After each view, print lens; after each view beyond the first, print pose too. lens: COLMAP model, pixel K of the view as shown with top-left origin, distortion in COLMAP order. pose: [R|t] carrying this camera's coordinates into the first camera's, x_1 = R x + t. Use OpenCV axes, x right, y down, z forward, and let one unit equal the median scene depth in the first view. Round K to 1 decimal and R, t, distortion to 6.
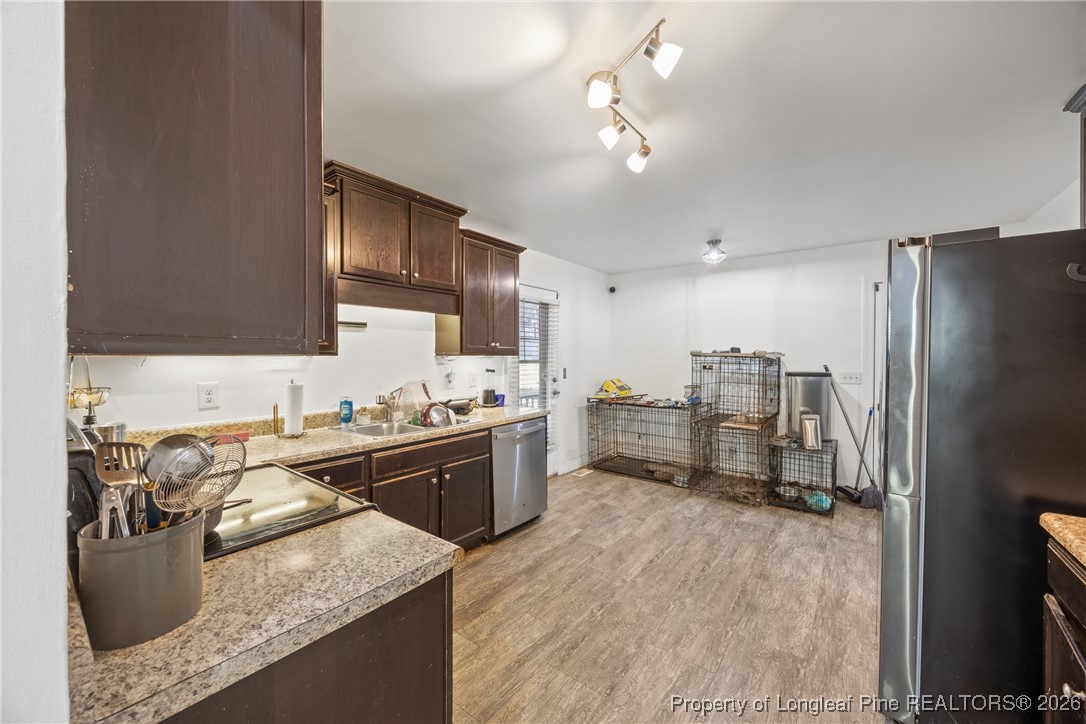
lens RADIAL K [[413.0, 0, 539.0], [0, 413.0, 361.6], [0, 0, 1]] dist [-0.000222, 0.000047]
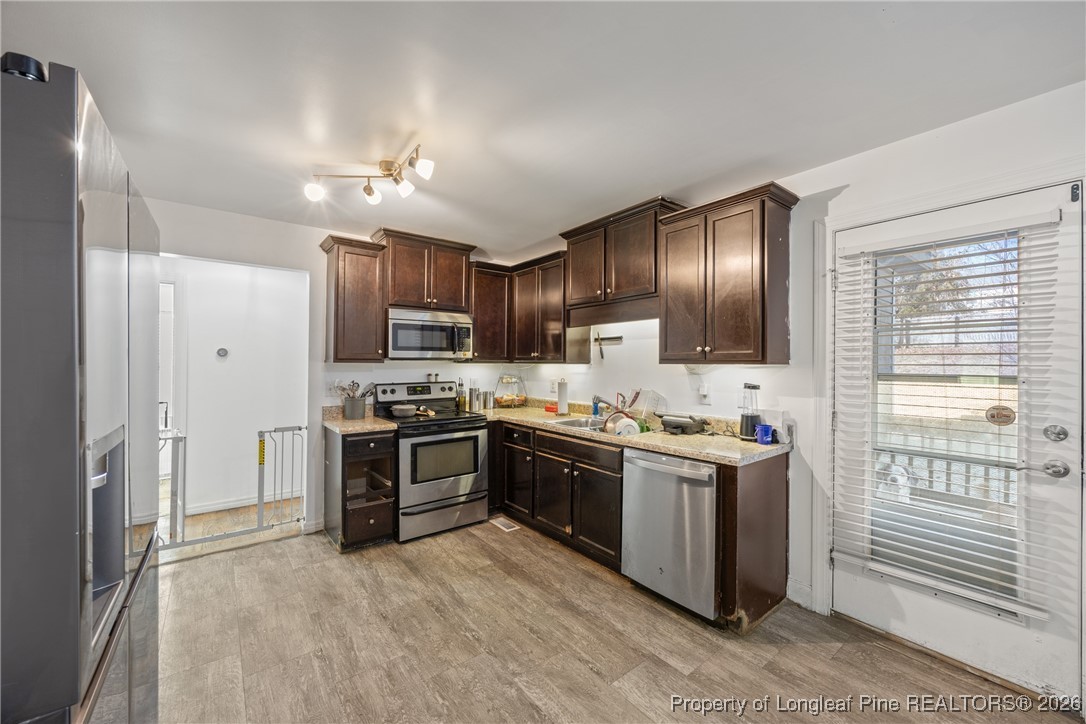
lens RADIAL K [[413.0, 0, 539.0], [0, 413.0, 361.6], [0, 0, 1]] dist [-0.000222, 0.000047]
pose [[-0.245117, -0.008447, -0.969457, 0.939949], [-0.018535, 0.999820, -0.004025, -0.014504], [0.969316, 0.016982, -0.245230, 1.258913]]
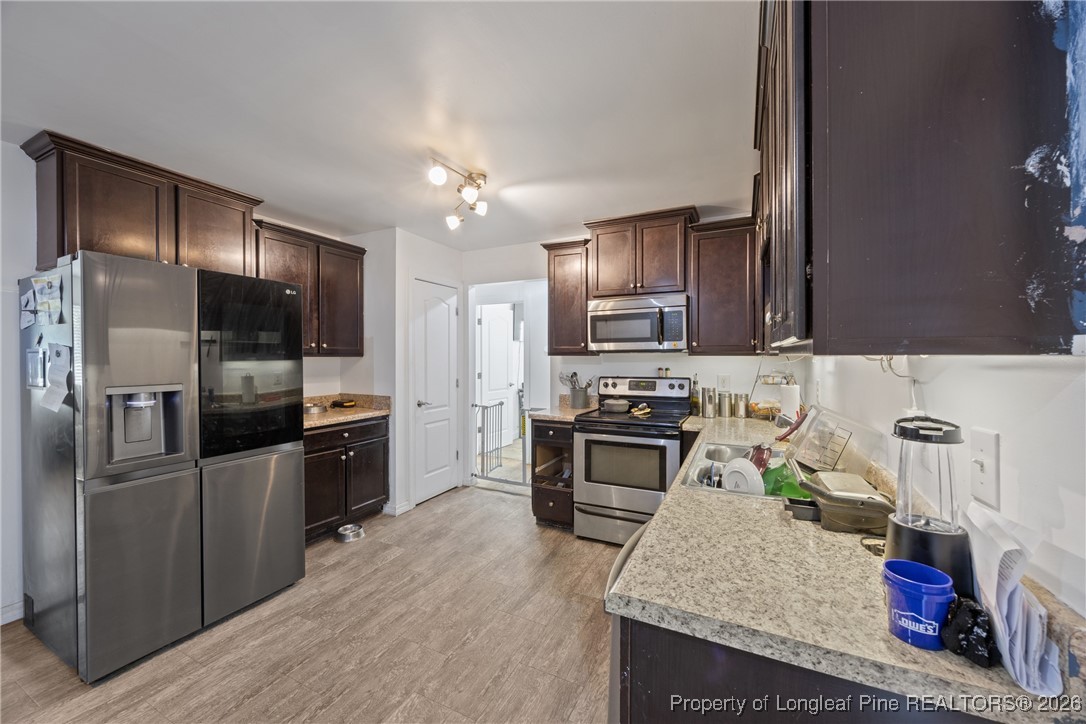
lens RADIAL K [[412.9, 0, 543.5], [0, 412.9, 358.7], [0, 0, 1]] dist [-0.000900, 0.000049]
pose [[-0.978622, -0.000129, -0.205666, 0.156280], [-0.004365, 0.999788, 0.020141, -0.023492], [0.205620, 0.020609, -0.978415, 1.755309]]
